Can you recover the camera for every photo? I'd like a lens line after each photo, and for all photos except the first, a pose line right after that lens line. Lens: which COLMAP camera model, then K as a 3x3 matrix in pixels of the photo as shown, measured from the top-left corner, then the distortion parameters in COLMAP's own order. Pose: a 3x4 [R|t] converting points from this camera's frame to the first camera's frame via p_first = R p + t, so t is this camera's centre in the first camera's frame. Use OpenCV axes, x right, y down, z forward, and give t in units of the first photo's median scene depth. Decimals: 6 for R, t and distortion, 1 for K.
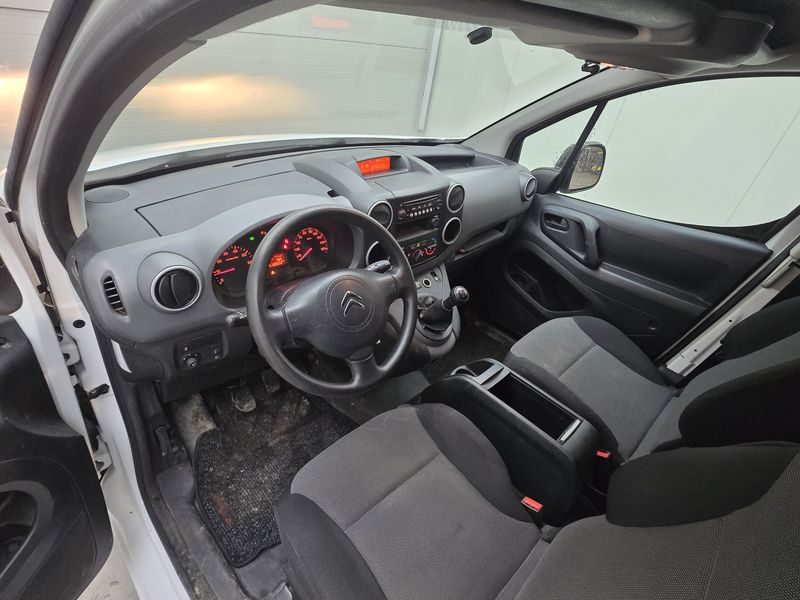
lens RADIAL K [[419.4, 0, 400.0], [0, 419.4, 300.0], [0, 0, 1]] dist [0.002003, 0.000460]
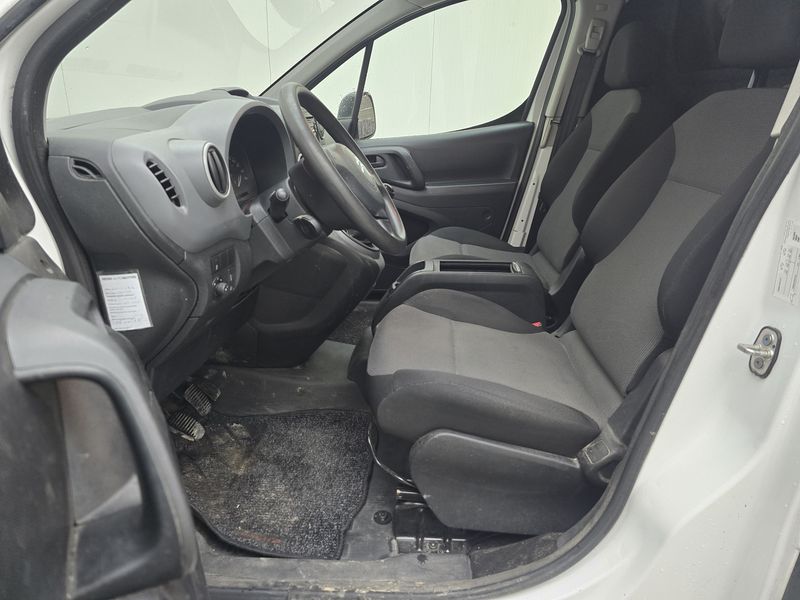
lens RADIAL K [[520.5, 0, 400.0], [0, 520.5, 300.0], [0, 0, 1]] dist [0.002709, 0.000315]
pose [[0.739507, -0.353328, 0.572965, -0.502161], [0.449069, 0.893029, -0.028899, 0.217141], [-0.501464, 0.278672, 0.819070, 0.026864]]
